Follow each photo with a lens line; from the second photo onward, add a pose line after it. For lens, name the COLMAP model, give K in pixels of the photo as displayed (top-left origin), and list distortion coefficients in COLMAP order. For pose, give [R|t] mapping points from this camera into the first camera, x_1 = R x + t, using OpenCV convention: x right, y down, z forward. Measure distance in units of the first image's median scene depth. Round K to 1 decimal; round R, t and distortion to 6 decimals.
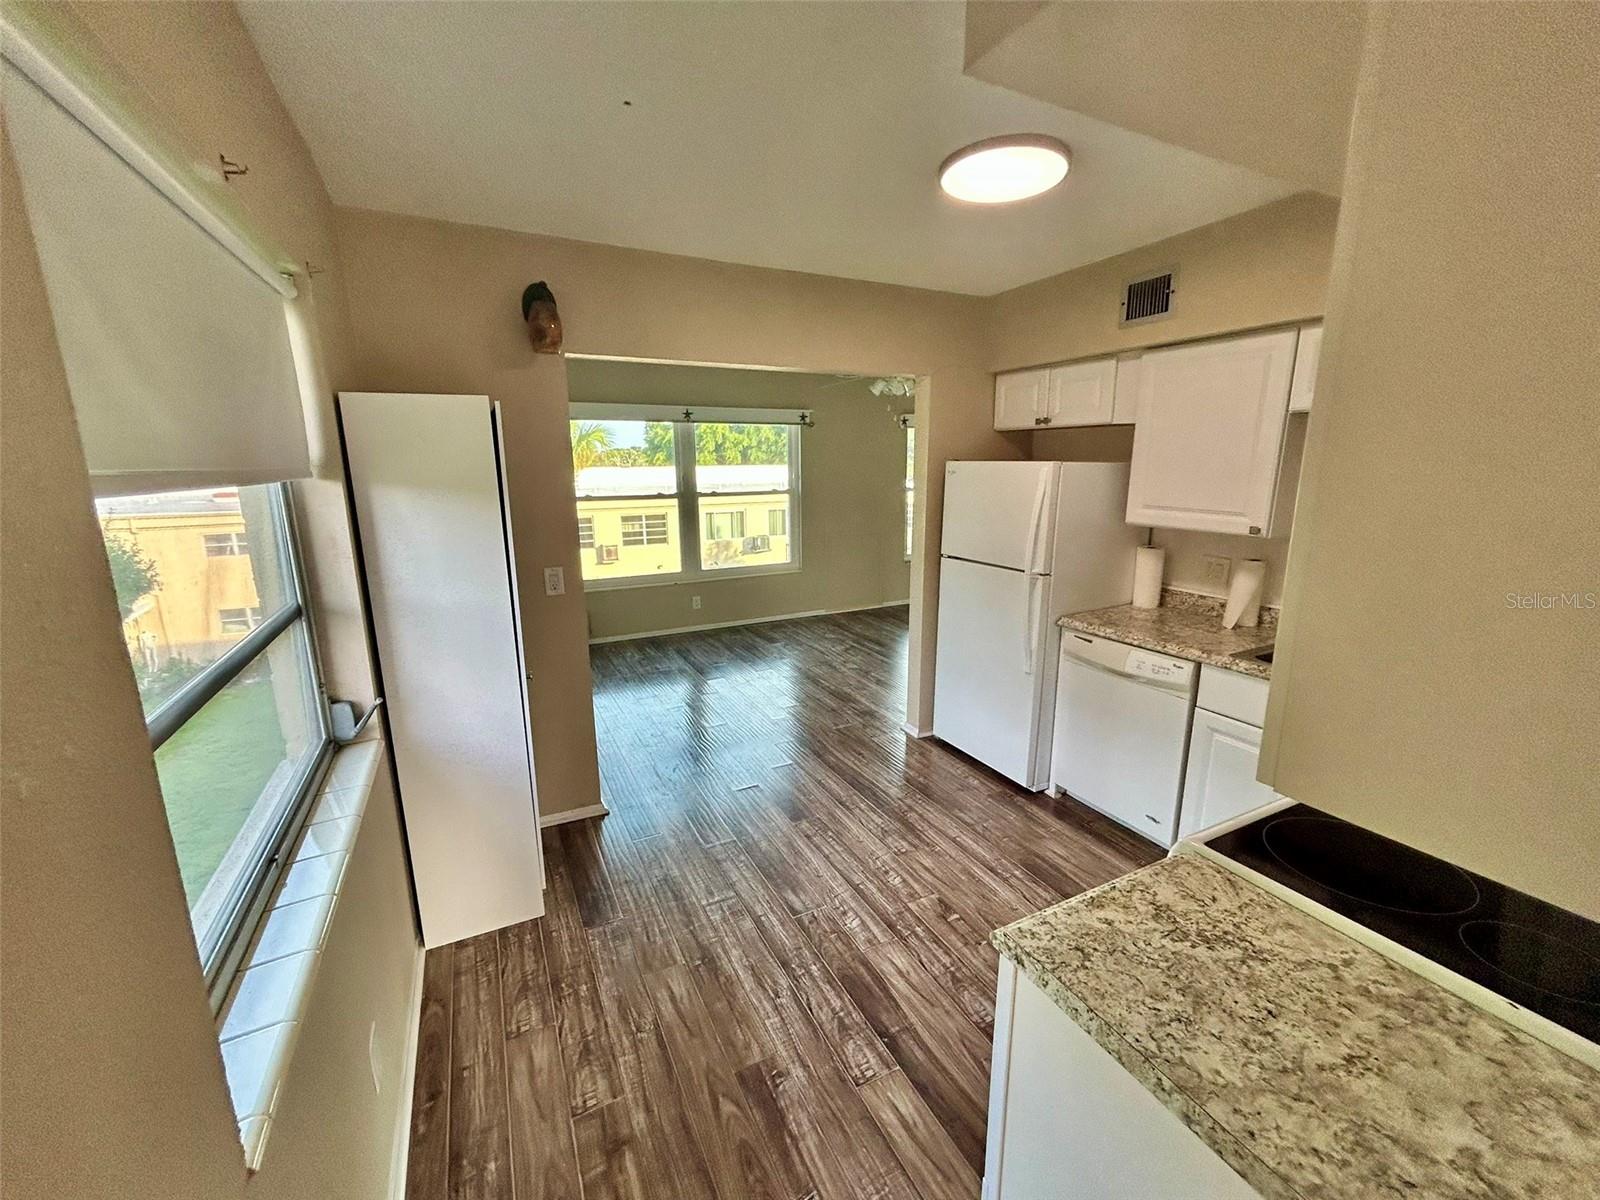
lens RADIAL K [[647.8, 0, 796.1], [0, 647.8, 598.6], [0, 0, 1]] dist [-0.002239, 0.002494]
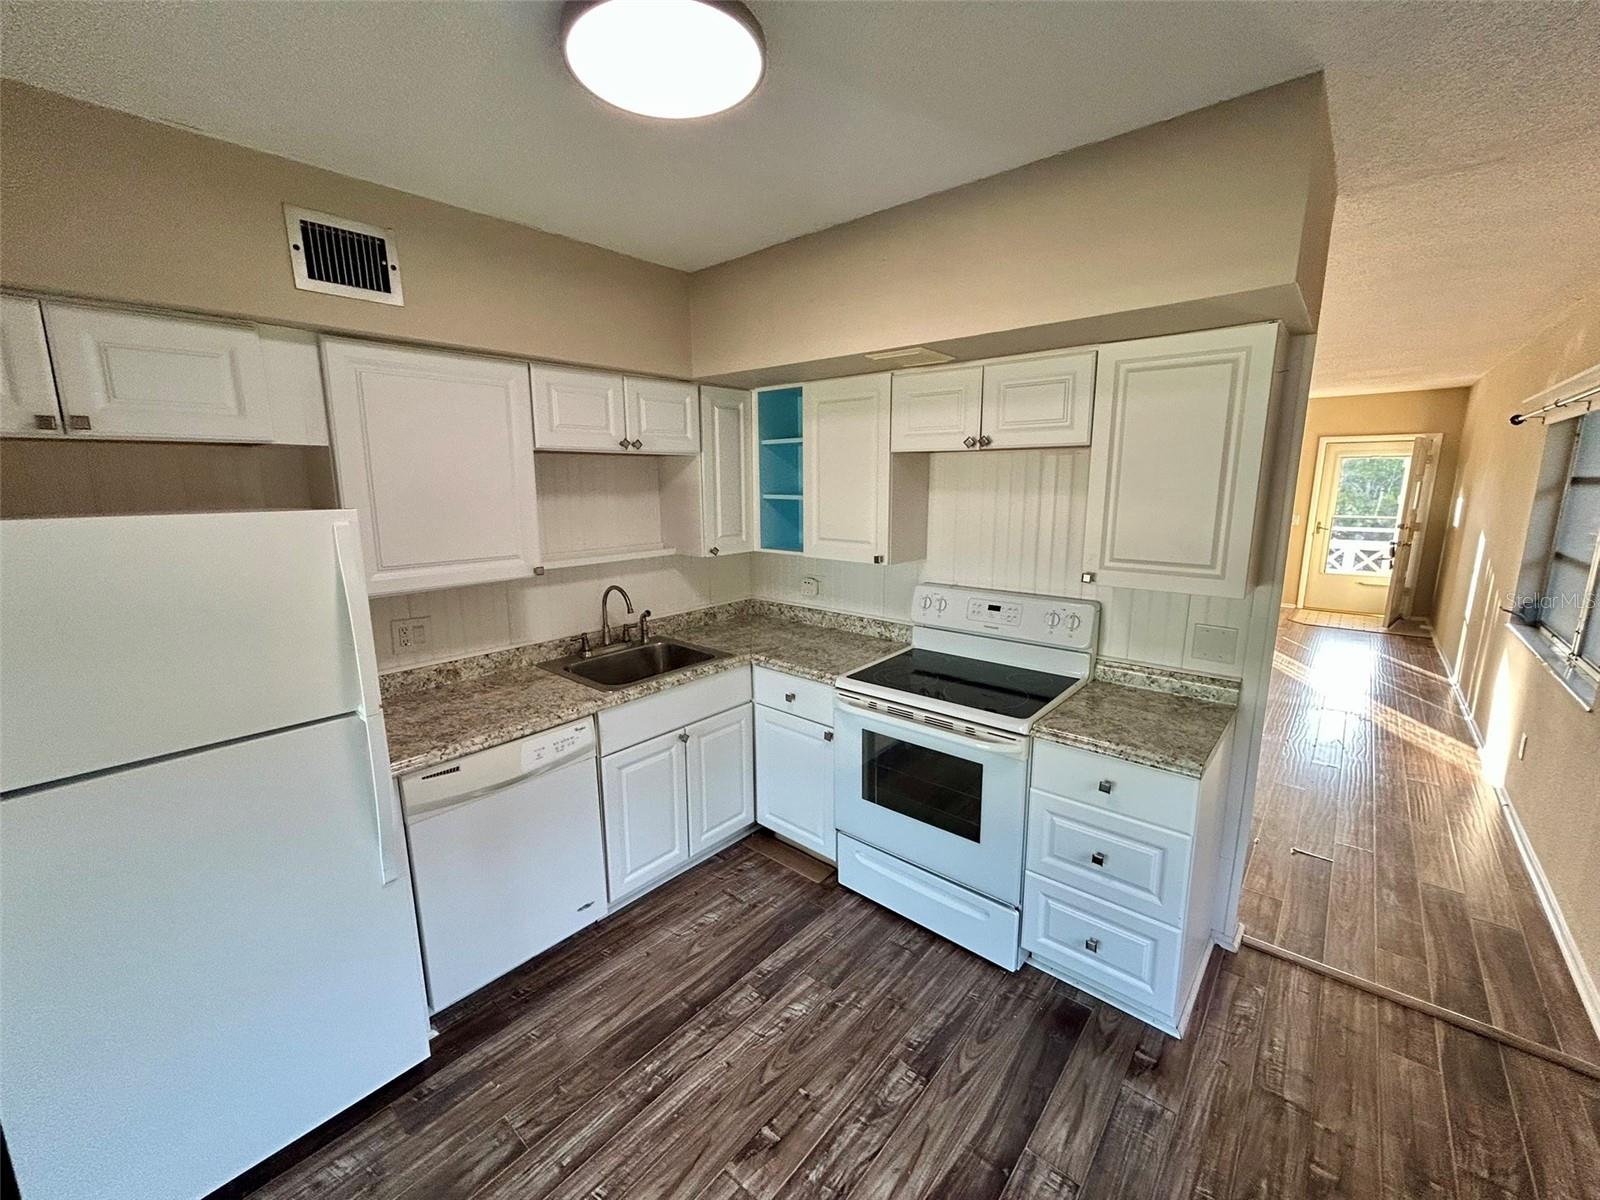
lens RADIAL K [[647.8, 0, 798.3], [0, 647.8, 596.7], [0, 0, 1]] dist [-0.002239, 0.002494]
pose [[-0.391626, -0.157203, 0.906596, -0.257772], [0.202246, 0.946494, 0.251486, -0.193754], [-0.897622, 0.281844, -0.338878, 0.828630]]
